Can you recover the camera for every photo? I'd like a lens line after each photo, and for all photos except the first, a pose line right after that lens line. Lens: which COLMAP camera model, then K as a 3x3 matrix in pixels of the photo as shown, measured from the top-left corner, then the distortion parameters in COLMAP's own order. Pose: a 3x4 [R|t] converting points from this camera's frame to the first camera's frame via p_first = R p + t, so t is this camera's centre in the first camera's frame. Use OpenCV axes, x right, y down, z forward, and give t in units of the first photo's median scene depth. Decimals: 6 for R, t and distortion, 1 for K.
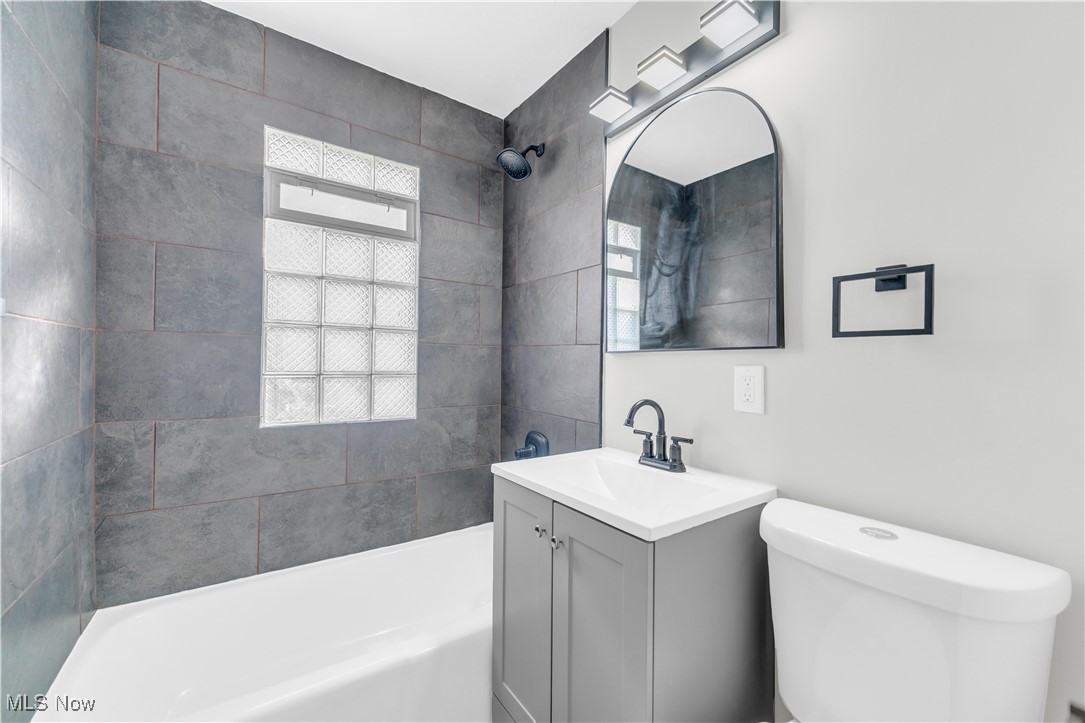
lens RADIAL K [[421.9, 0, 541.1], [0, 421.9, 361.2], [0, 0, 1]] dist [-0.002171, -0.000330]
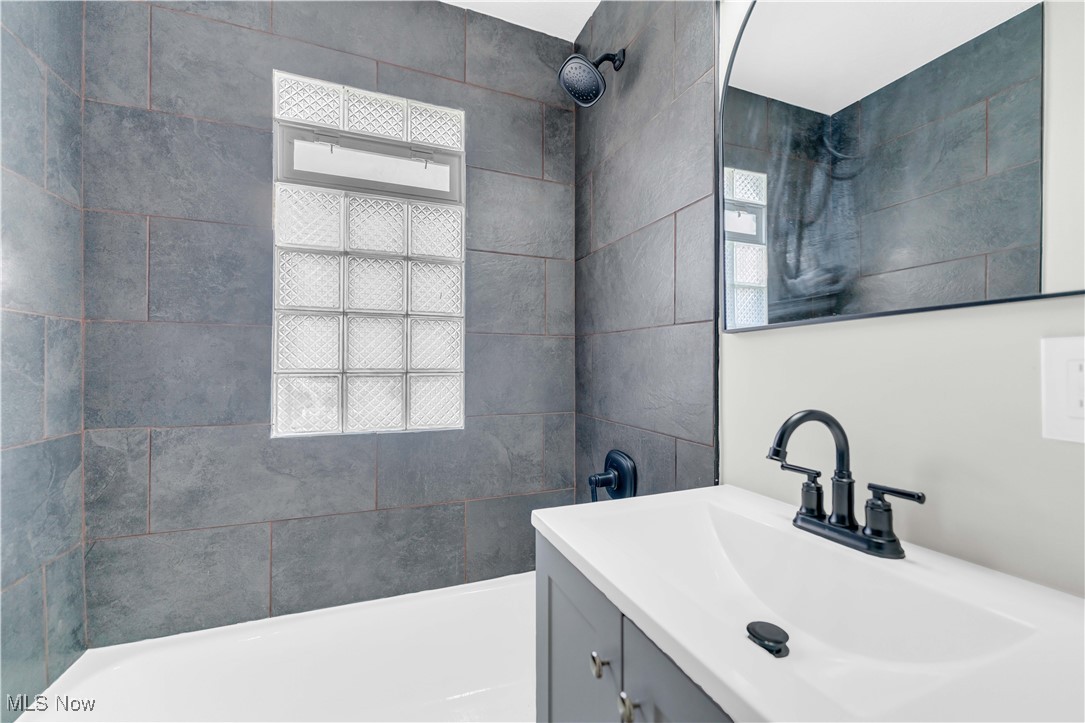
lens RADIAL K [[421.9, 0, 541.0], [0, 421.9, 364.4], [0, 0, 1]] dist [-0.002171, -0.000330]
pose [[0.971413, -0.013930, -0.236987, 0.037690], [0.013502, 0.999903, -0.003430, 0.024580], [0.237012, 0.000132, 0.971507, 0.323911]]
